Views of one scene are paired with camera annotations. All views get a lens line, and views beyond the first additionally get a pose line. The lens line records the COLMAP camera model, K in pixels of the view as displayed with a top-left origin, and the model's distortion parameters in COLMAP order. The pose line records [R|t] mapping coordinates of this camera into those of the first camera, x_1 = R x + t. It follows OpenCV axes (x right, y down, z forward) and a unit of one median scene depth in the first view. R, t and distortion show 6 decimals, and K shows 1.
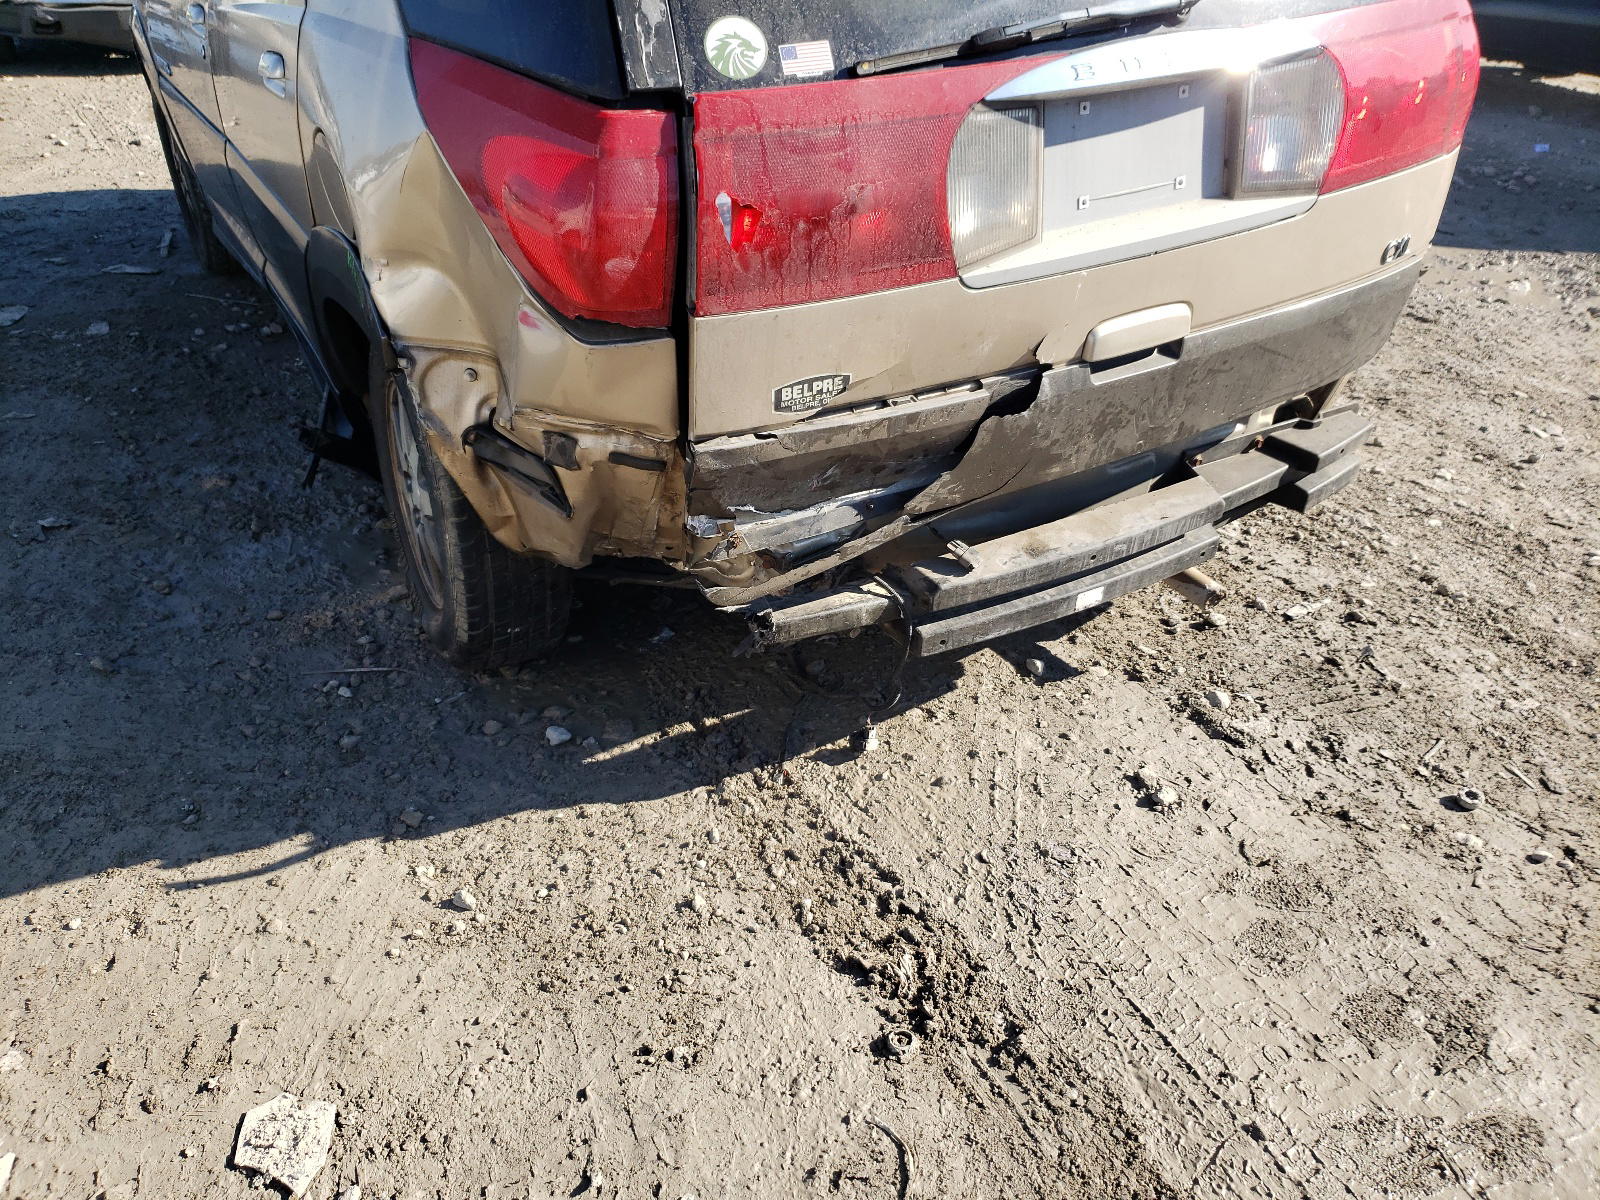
lens RADIAL K [[1221.2, 0, 787.3], [0, 1221.2, 585.2], [0, 0, 1]] dist [0.006330, 0.007980]
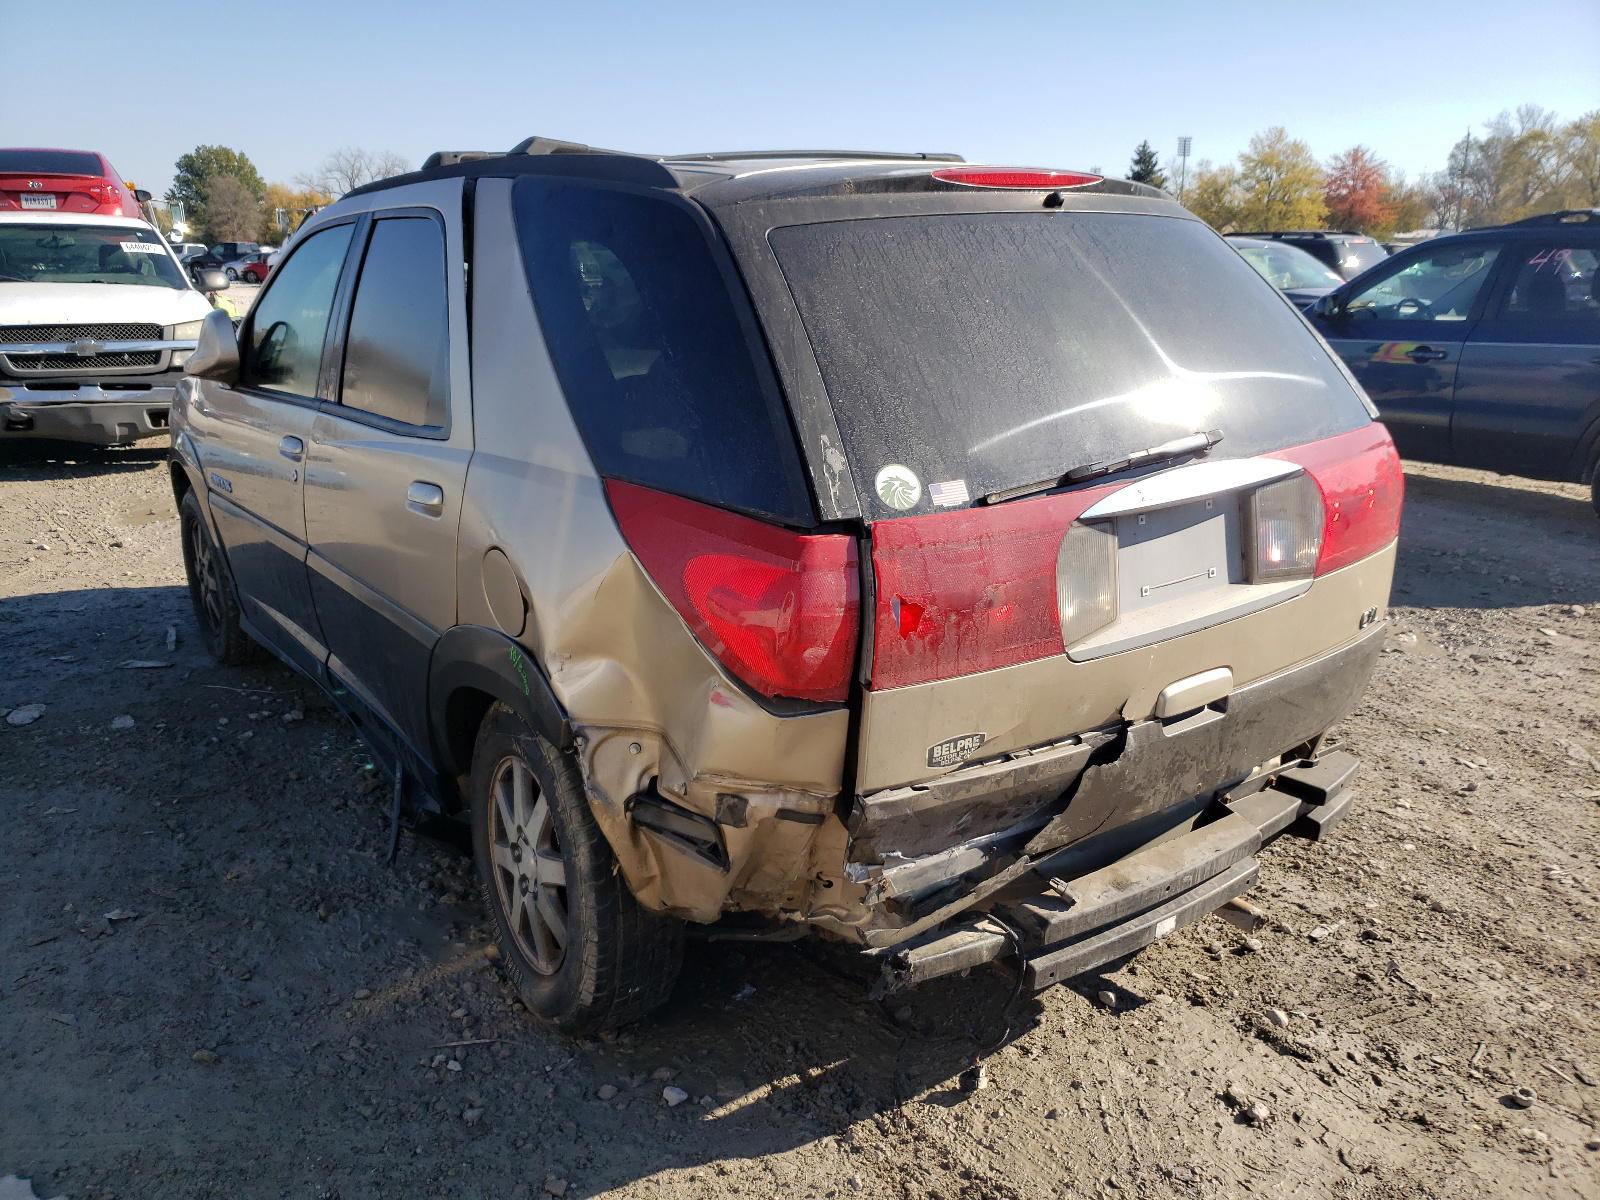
lens RADIAL K [[1221.2, 0, 817.1], [0, 1221.2, 588.4], [0, 0, 1]] dist [0.006330, 0.007980]
pose [[0.993981, -0.026906, 0.106197, -0.176602], [0.056378, 0.956787, -0.285272, 0.016200], [-0.093932, 0.289542, 0.952545, -0.121883]]
